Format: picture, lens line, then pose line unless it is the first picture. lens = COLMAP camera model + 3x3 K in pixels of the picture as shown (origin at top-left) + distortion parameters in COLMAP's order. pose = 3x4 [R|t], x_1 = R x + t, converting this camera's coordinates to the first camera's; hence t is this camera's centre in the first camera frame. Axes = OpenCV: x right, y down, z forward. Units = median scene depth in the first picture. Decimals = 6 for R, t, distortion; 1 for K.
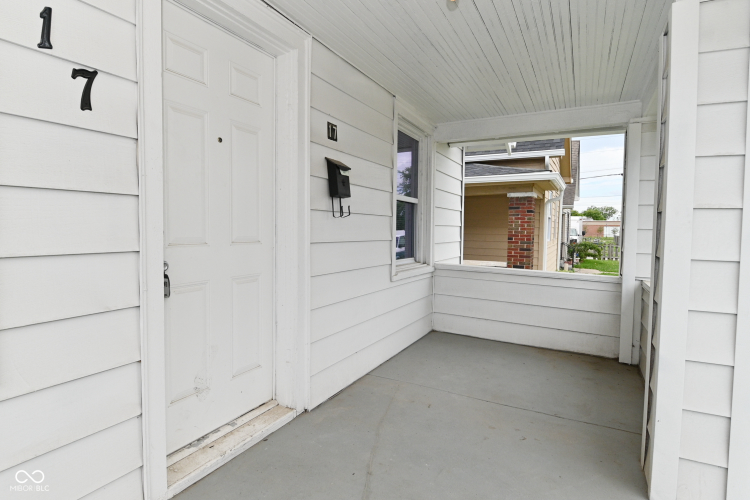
lens RADIAL K [[394.9, 0, 374.4], [0, 394.9, 244.9], [0, 0, 1]] dist [0.015703, -0.030937]
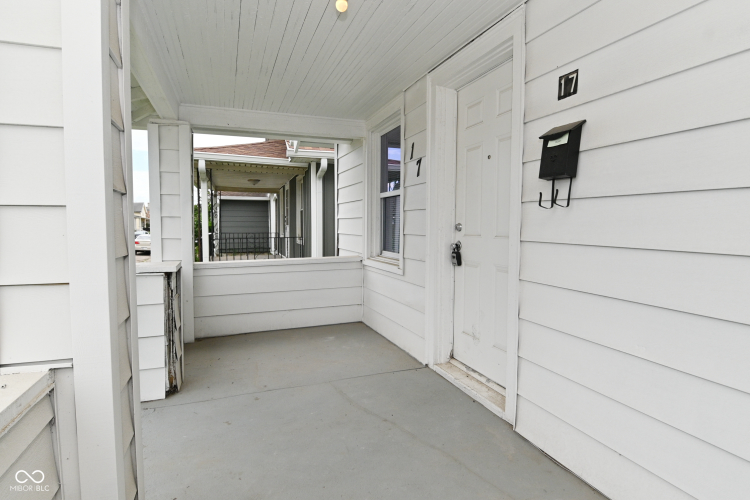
lens RADIAL K [[394.9, 0, 374.4], [0, 394.9, 244.9], [0, 0, 1]] dist [0.015703, -0.030937]
pose [[-0.668387, 0.023896, -0.743430, 0.803988], [-0.042997, 0.996571, 0.070690, -0.049492], [0.742570, 0.079214, -0.665068, 1.535901]]
